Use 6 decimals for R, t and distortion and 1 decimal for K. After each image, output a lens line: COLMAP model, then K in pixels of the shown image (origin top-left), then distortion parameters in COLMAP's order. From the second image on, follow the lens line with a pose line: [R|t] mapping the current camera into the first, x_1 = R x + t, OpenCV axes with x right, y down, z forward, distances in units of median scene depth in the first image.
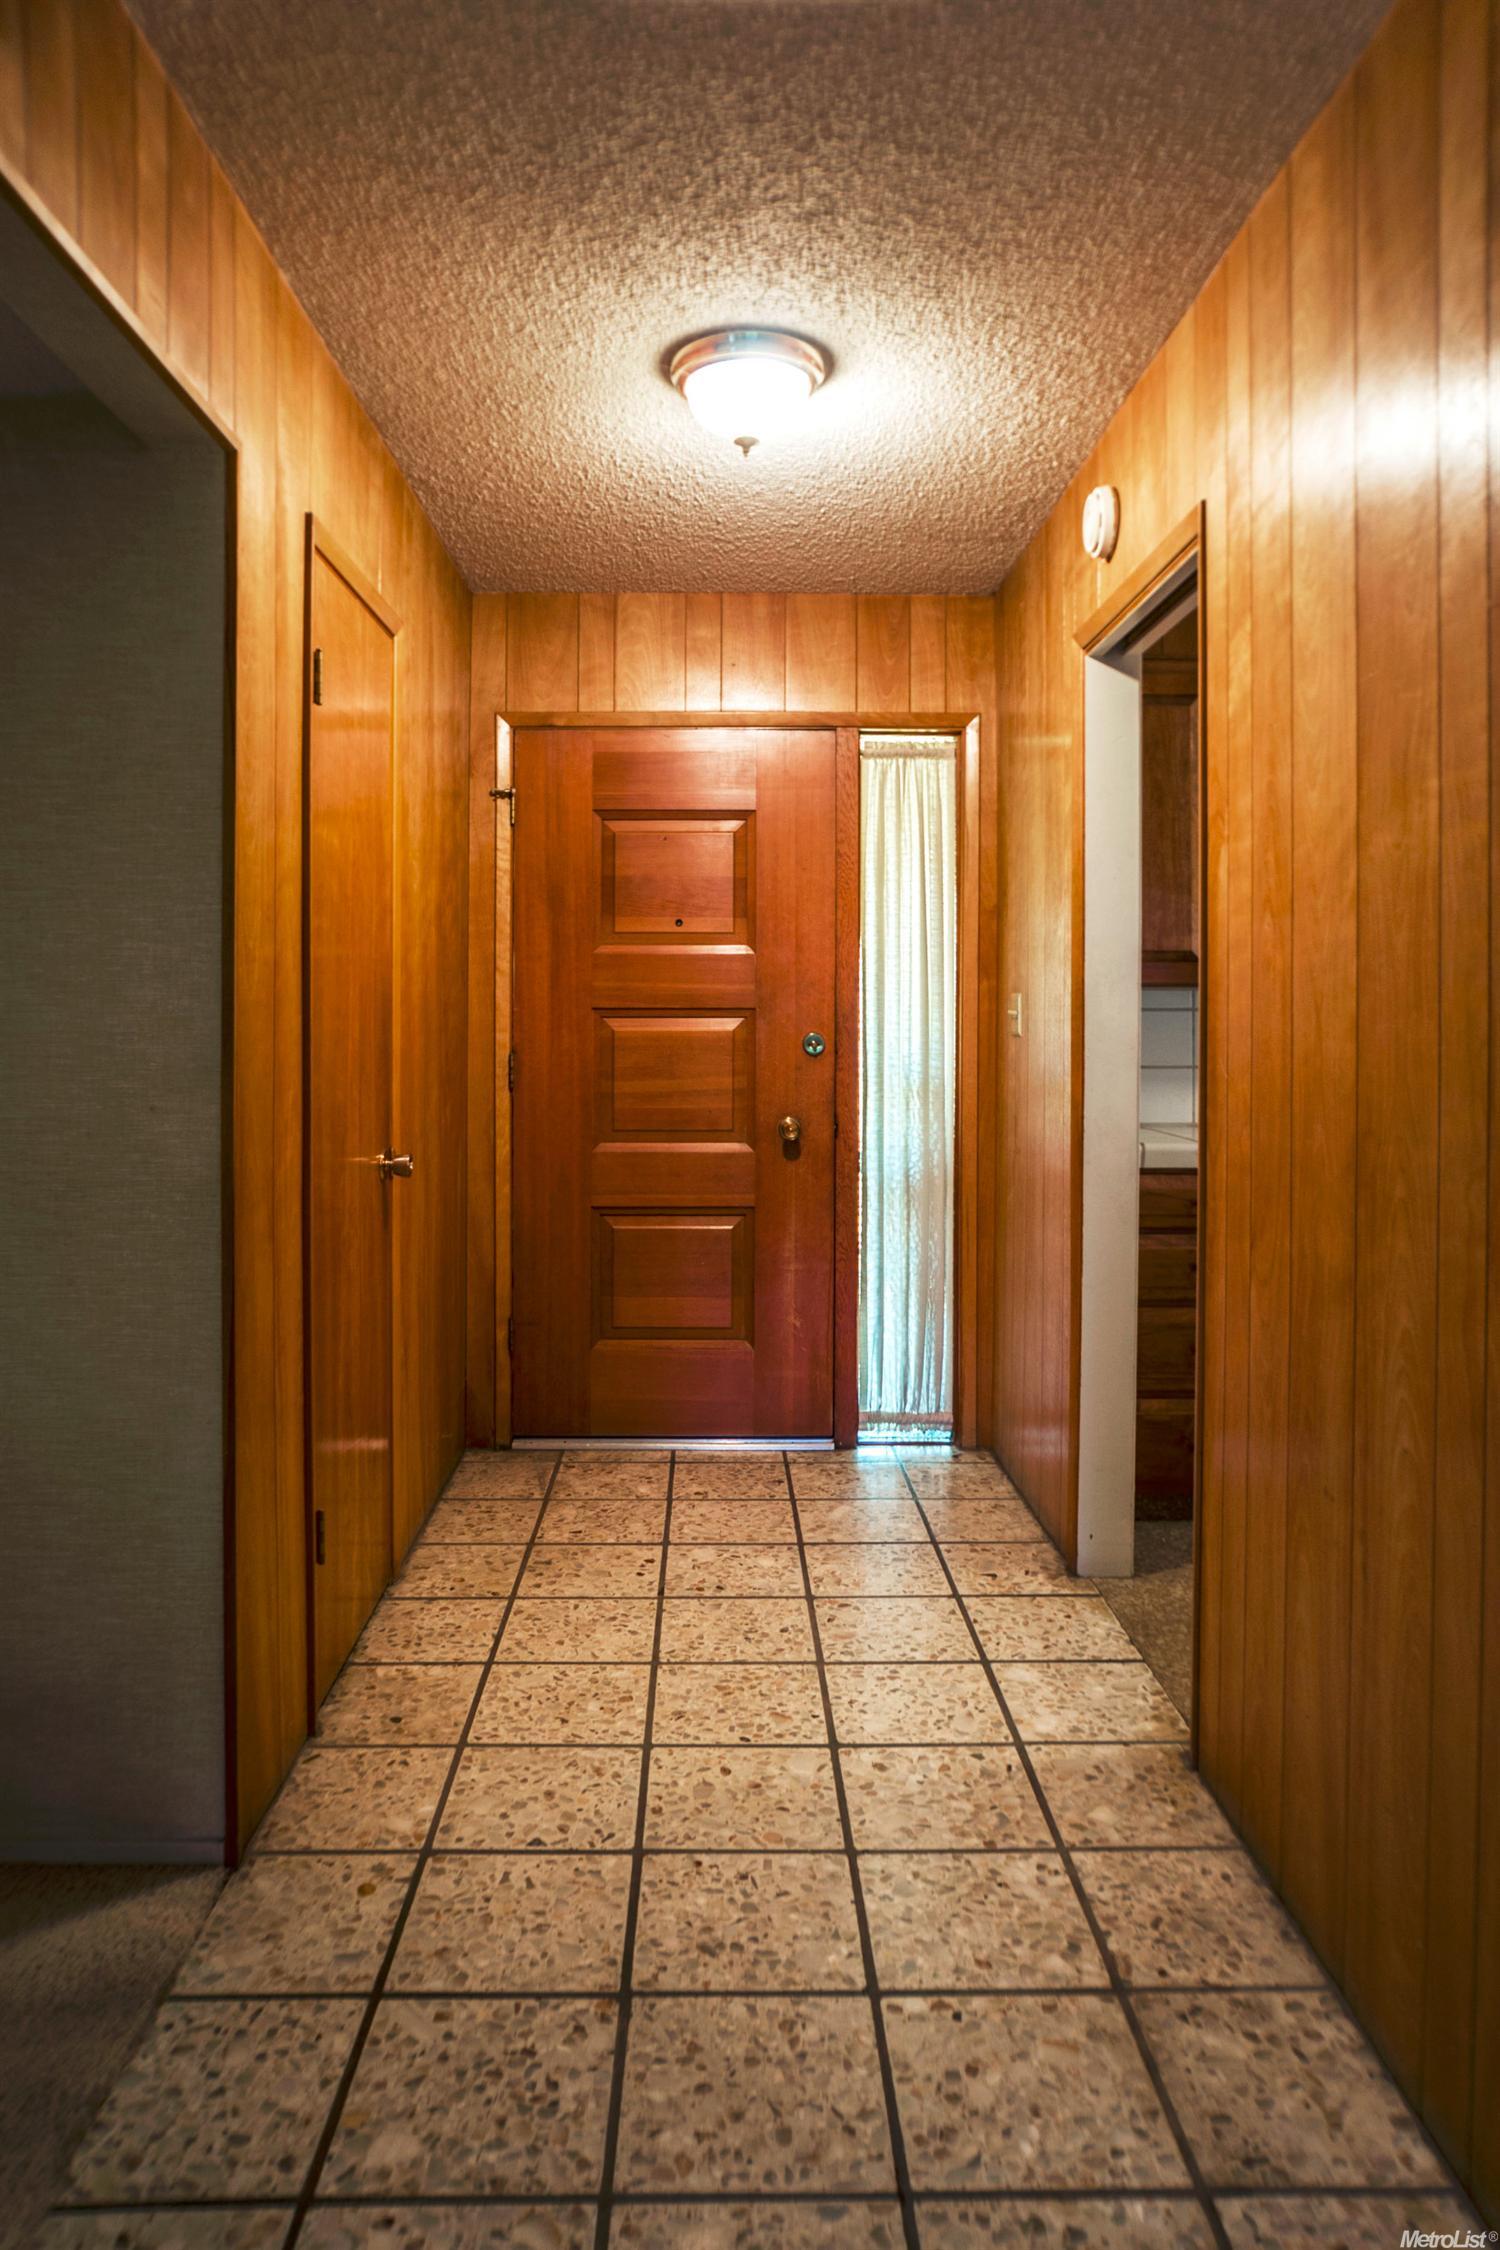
lens RADIAL K [[1346.6, 0, 767.2], [0, 1346.6, 1029.3], [0, 0, 1]] dist [-0.034775, 0.002456]
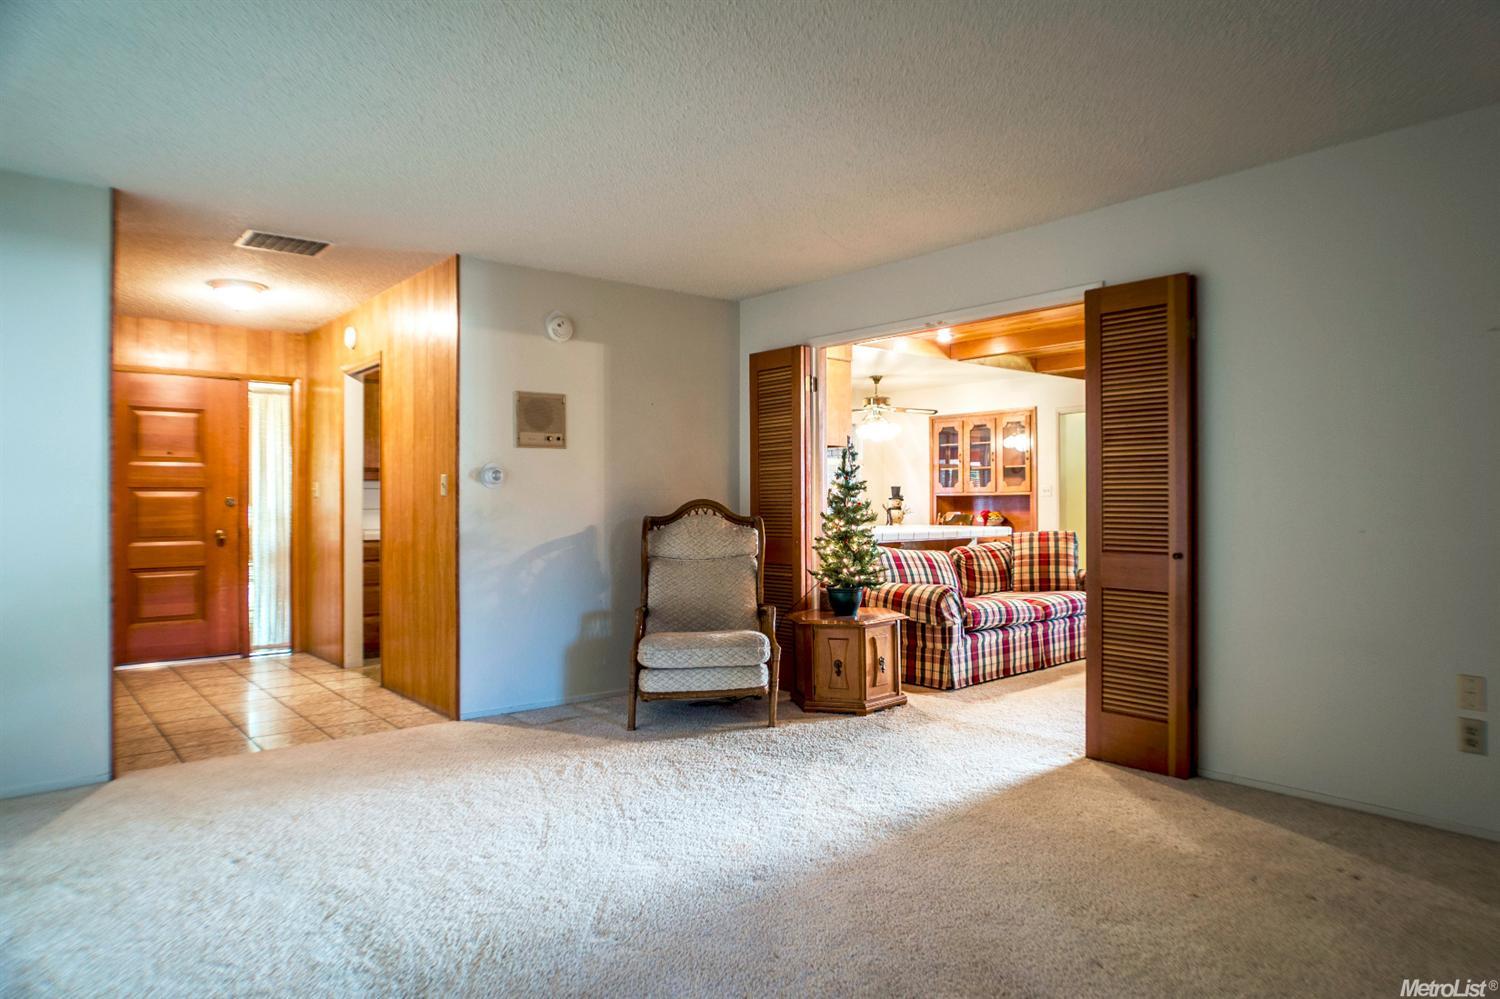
lens RADIAL K [[916.1, 0, 750.0], [0, 916.1, 499.5], [0, 0, 1]] dist [-0.023310, 0.003279]
pose [[0.780262, -0.002161, 0.625449, -0.280200], [0.013319, 0.999825, -0.013162, 0.043656], [-0.625310, 0.018600, 0.780154, -0.981311]]
